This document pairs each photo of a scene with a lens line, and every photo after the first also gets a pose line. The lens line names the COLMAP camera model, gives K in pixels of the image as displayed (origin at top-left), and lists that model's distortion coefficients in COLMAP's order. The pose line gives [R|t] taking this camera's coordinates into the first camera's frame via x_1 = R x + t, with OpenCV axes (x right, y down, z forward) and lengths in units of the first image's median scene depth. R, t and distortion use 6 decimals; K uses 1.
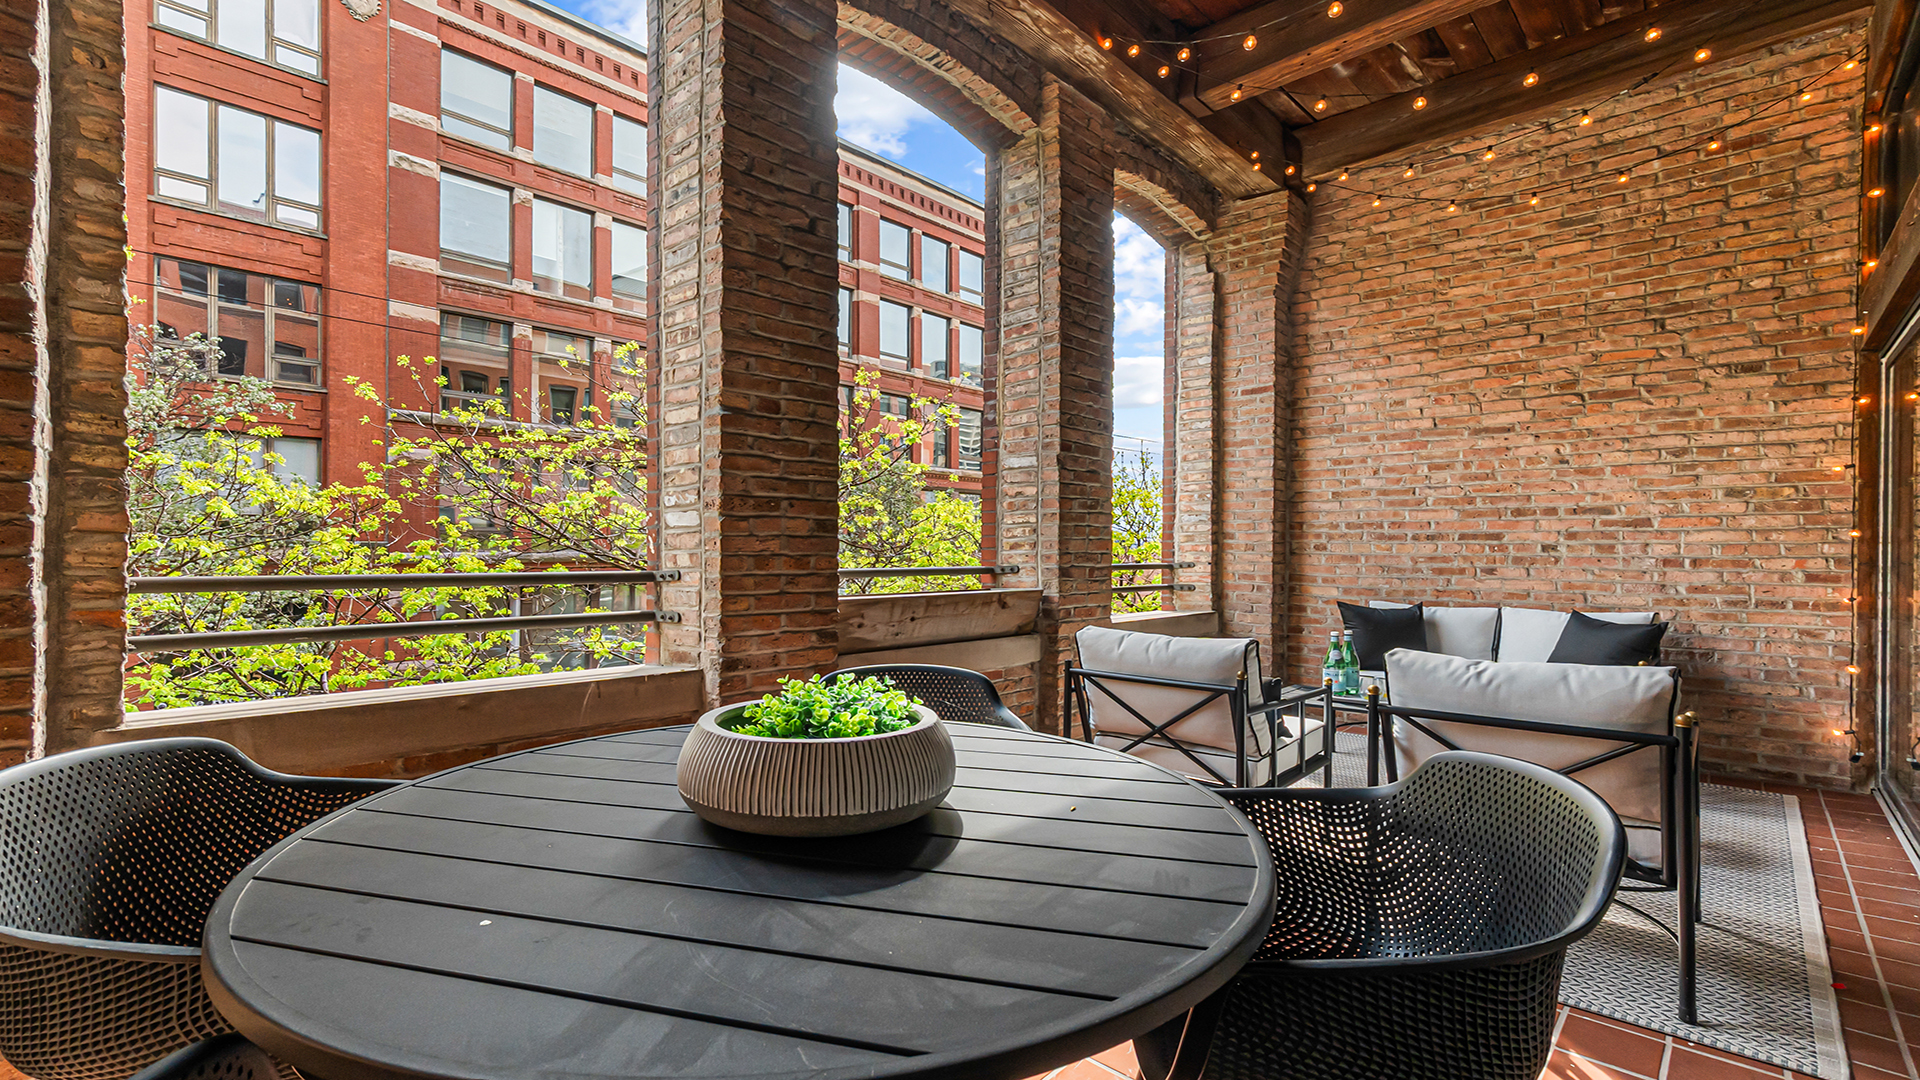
lens RADIAL K [[823.5, 0, 943.3], [0, 823.5, 550.2], [0, 0, 1]] dist [-0.002386, 0.000188]
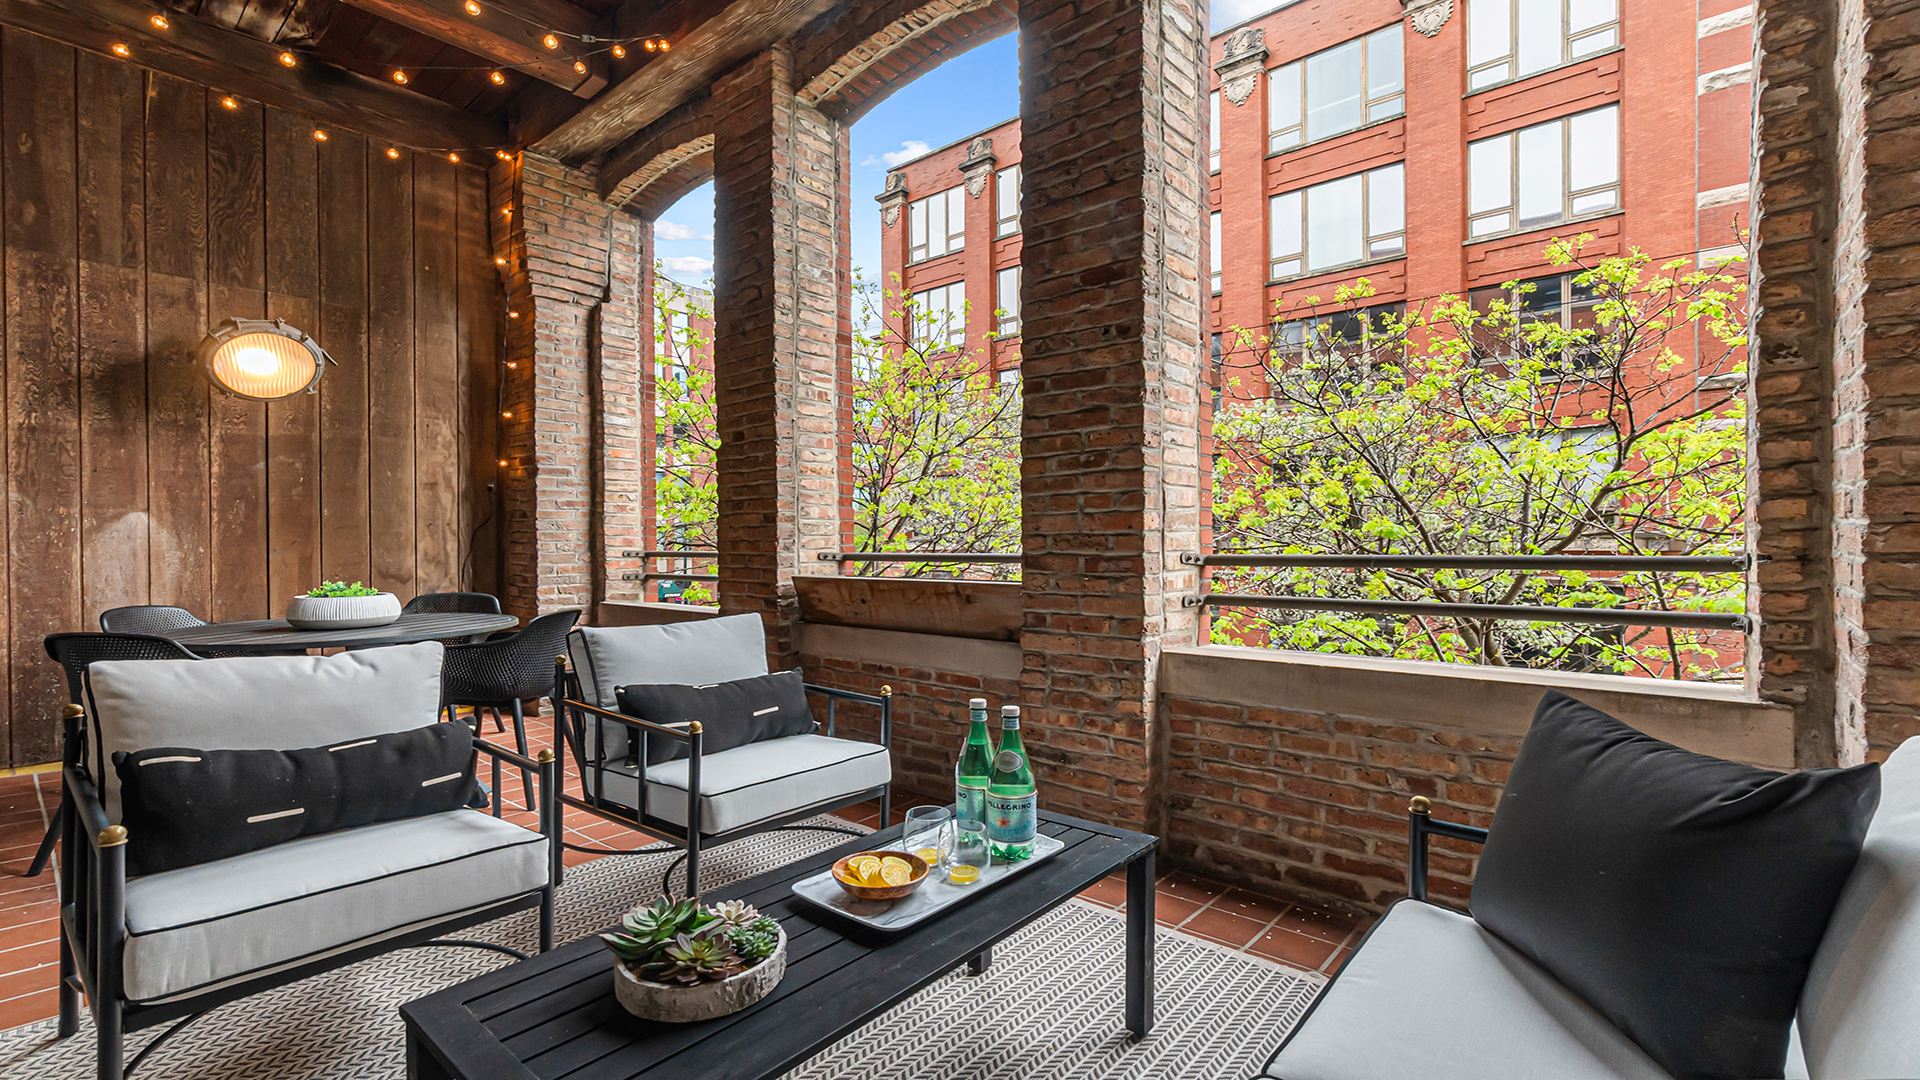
lens RADIAL K [[823.5, 0, 943.3], [0, 823.5, 550.2], [0, 0, 1]] dist [-0.002386, 0.000188]
pose [[0.053922, 0.004612, -0.998535, 0.836696], [0.006472, 0.999967, 0.004968, 0.012020], [0.998524, -0.006731, 0.053890, 0.862146]]
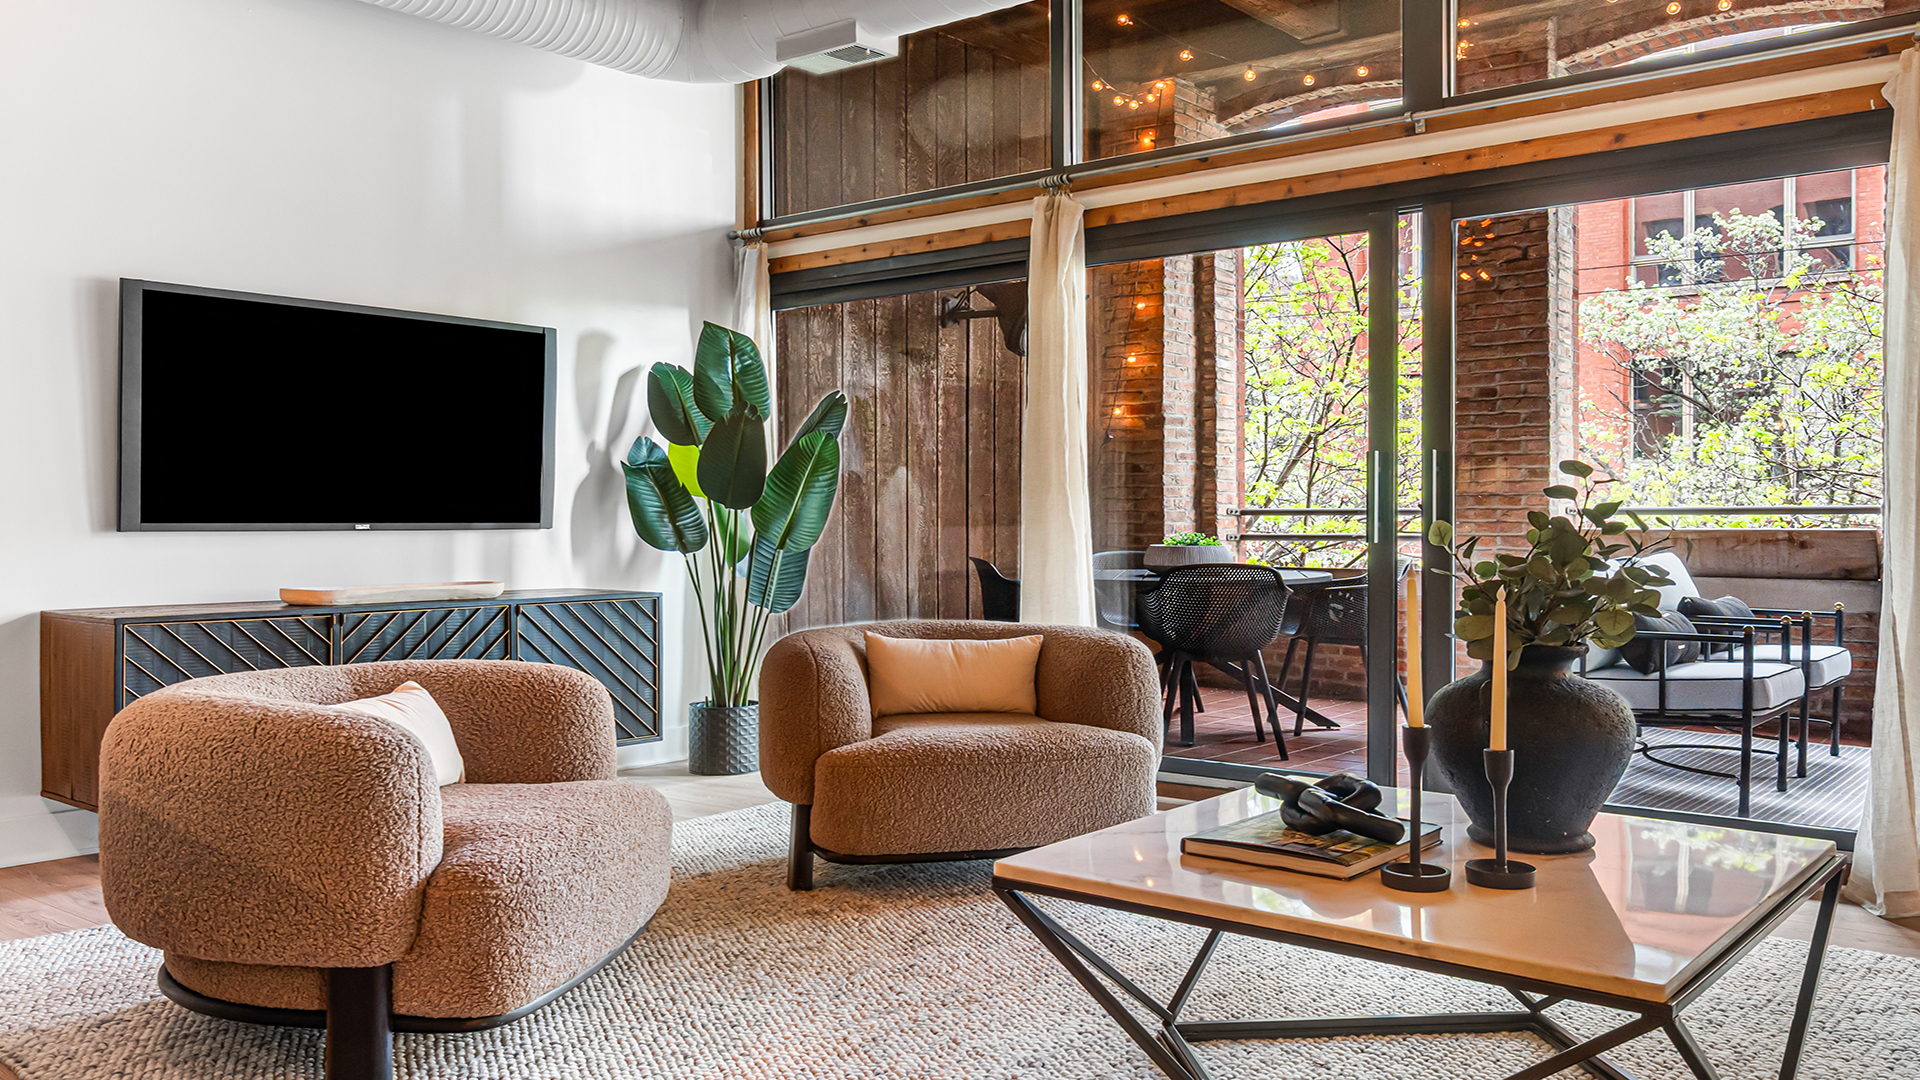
lens RADIAL K [[1532.5, 0, 946.7], [0, 1532.5, 540.1], [0, 0, 1]] dist [0.005248, 0.000132]
pose [[0.083997, 0.011397, -0.996401, 1.624046], [0.005534, 0.999914, 0.011904, 0.032239], [0.996451, -0.006514, 0.083927, -0.121186]]
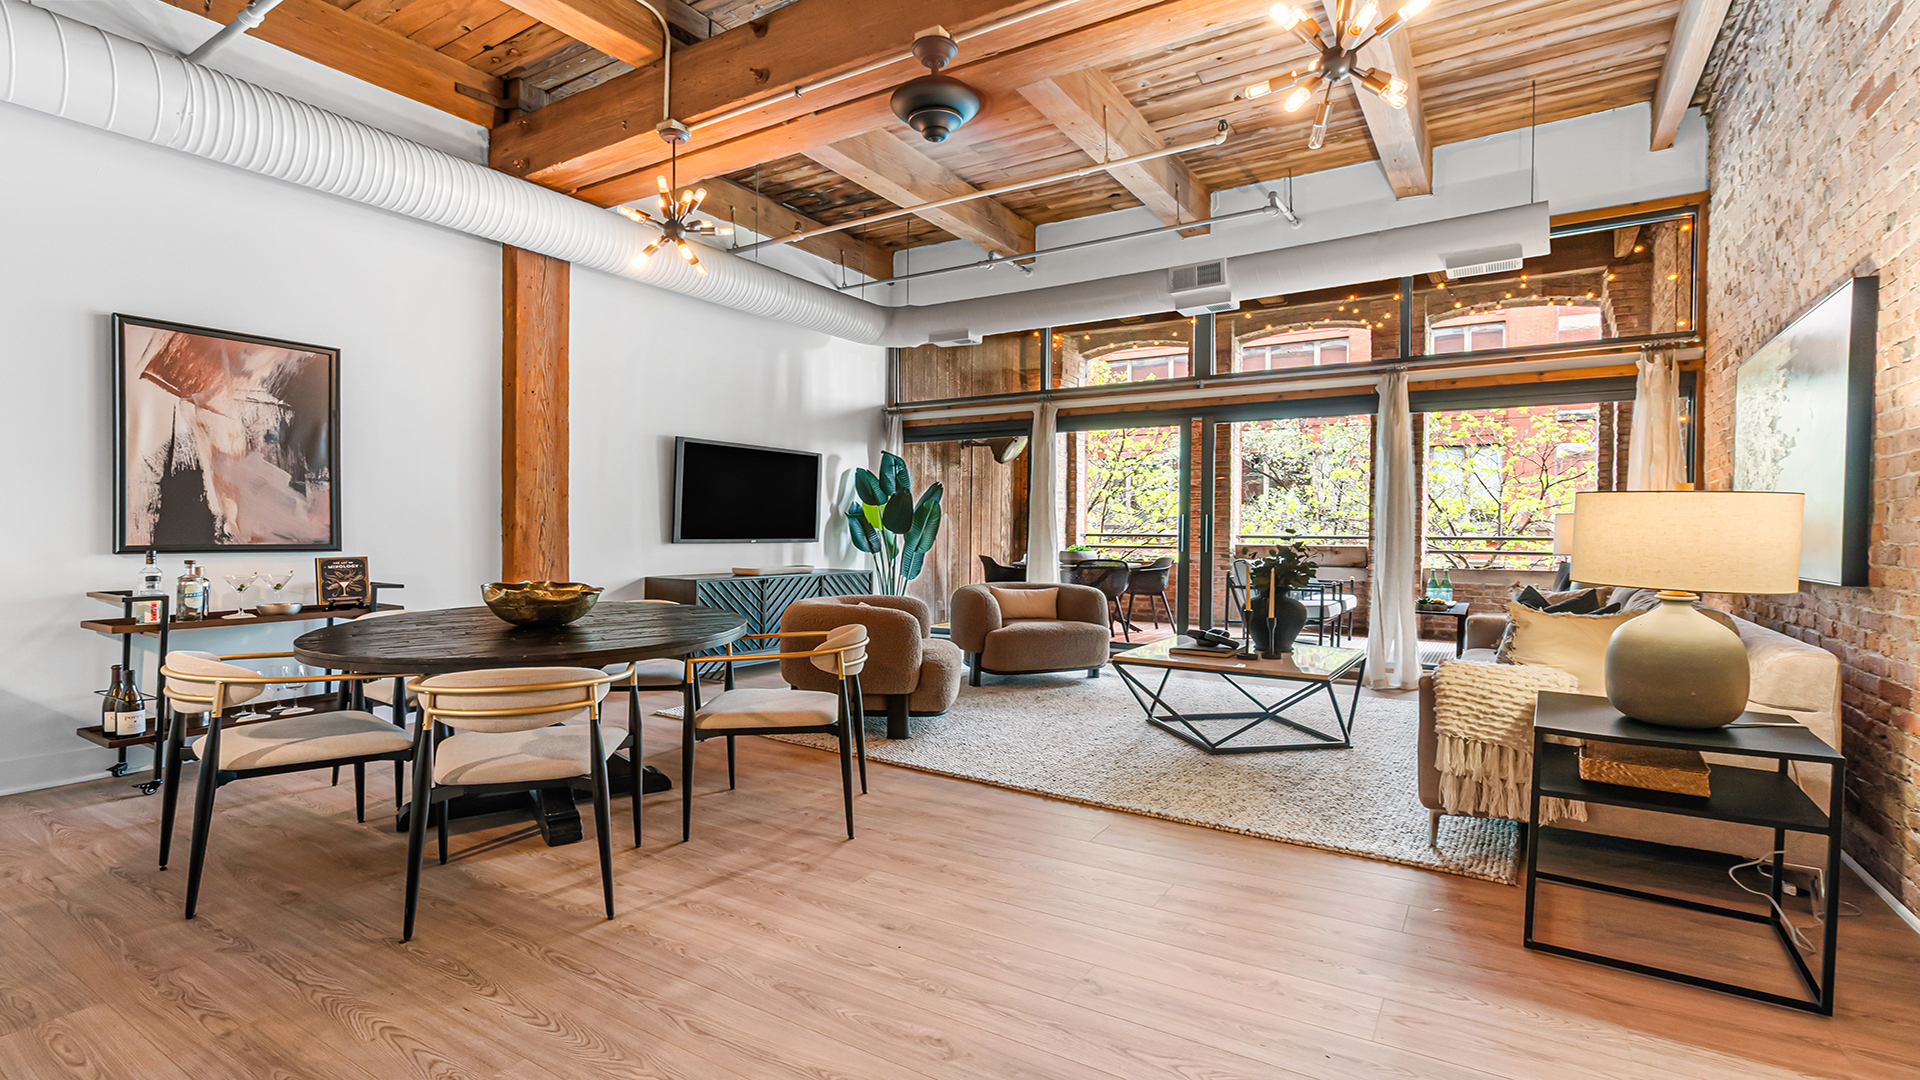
lens RADIAL K [[888.7, 0, 951.3], [0, 888.7, 541.6], [0, 0, 1]] dist [-0.002485, 0.001211]
pose [[0.201925, 0.010037, -0.979350, 2.043462], [-0.004086, 0.999947, 0.009405, 0.017130], [0.979393, 0.002103, 0.201955, -0.462303]]
